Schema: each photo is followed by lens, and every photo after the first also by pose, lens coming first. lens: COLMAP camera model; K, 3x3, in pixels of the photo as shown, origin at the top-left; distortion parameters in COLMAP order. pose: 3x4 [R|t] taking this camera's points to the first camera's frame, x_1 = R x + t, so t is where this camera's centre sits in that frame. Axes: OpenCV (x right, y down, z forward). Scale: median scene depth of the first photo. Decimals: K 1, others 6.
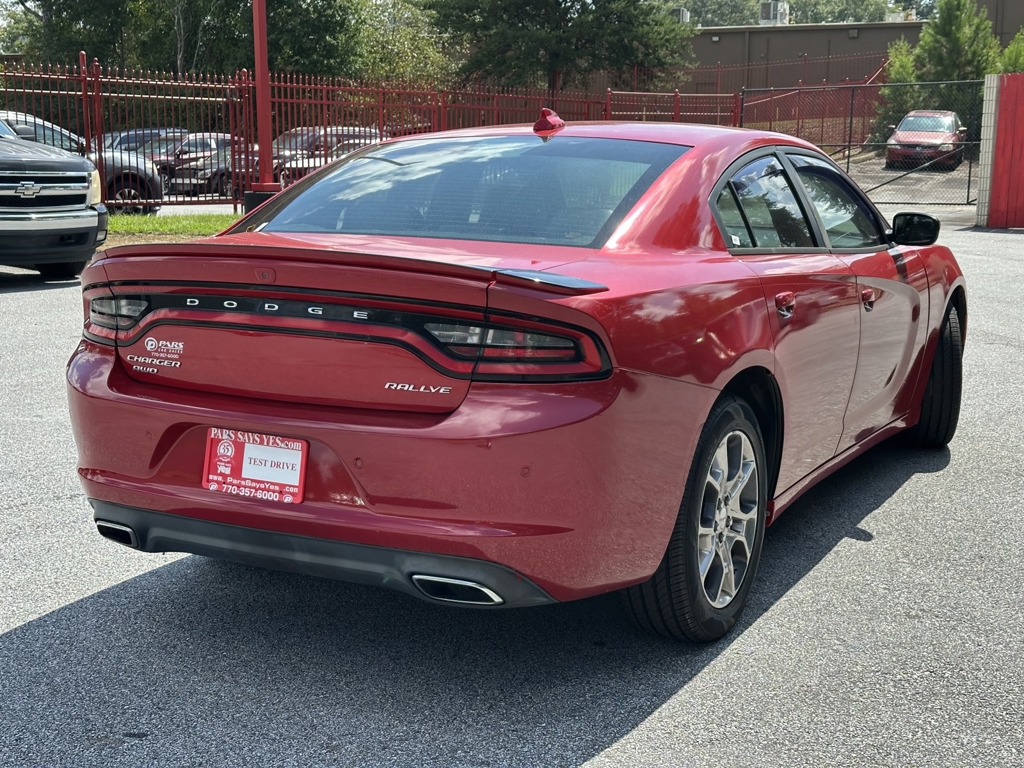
lens RADIAL K [[1392.0, 0, 515.8], [0, 1392.0, 391.3], [0, 0, 1]] dist [0.104851, 0.000000]
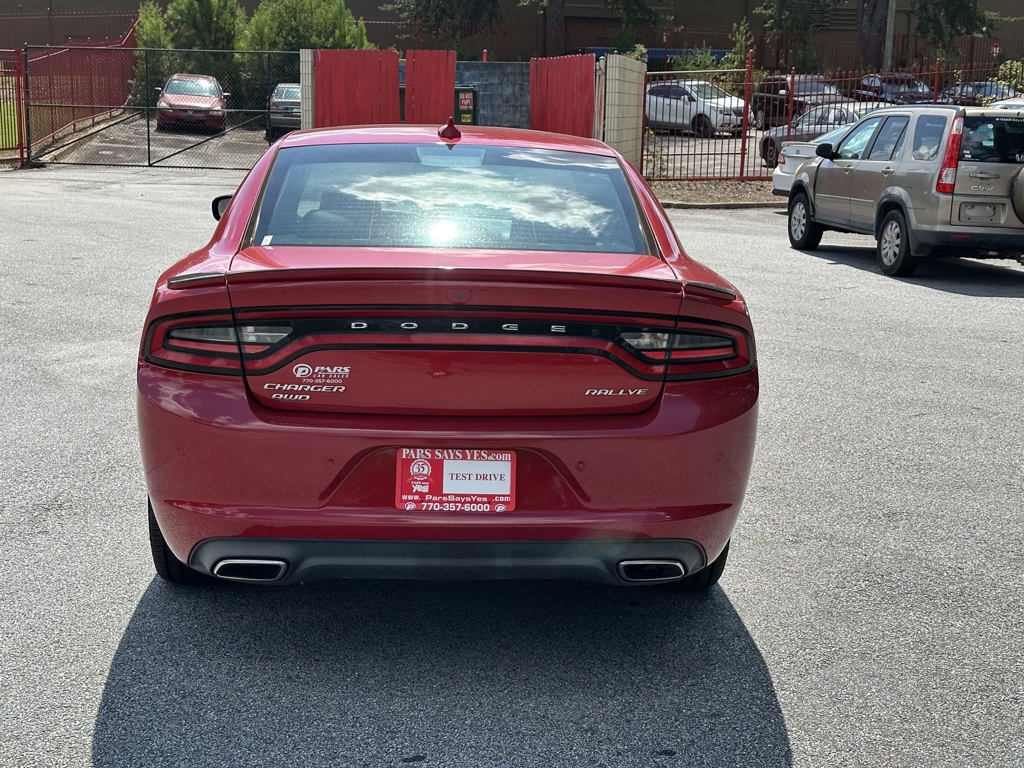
lens RADIAL K [[1392.0, 0, 518.2], [0, 1392.0, 372.8], [0, 0, 1]] dist [0.104851, 0.000000]
pose [[0.854713, -0.079939, 0.512908, -0.661490], [0.071437, 0.996784, 0.036310, -0.059522], [-0.514161, 0.005606, 0.857675, 0.093267]]
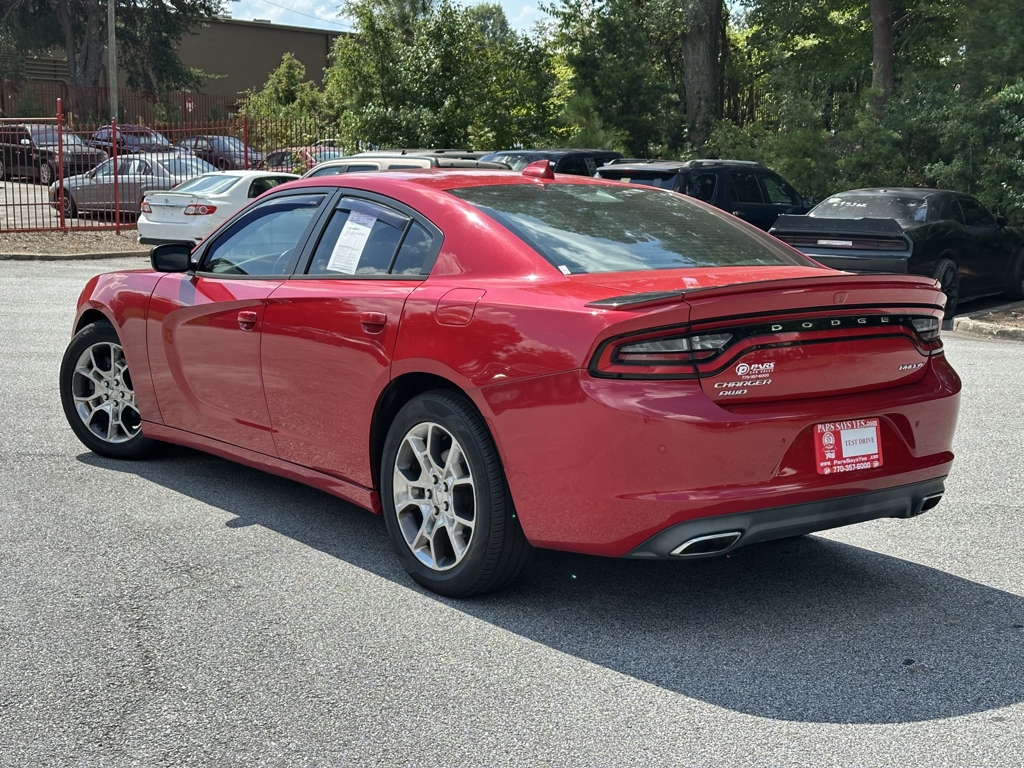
lens RADIAL K [[1392.0, 0, 509.5], [0, 1392.0, 385.4], [0, 0, 1]] dist [0.104851, 0.000000]
pose [[0.440203, -0.131257, 0.888253, -1.441981], [0.147536, 0.986385, 0.072641, -0.139606], [-0.885694, 0.099073, 0.453575, 0.679570]]
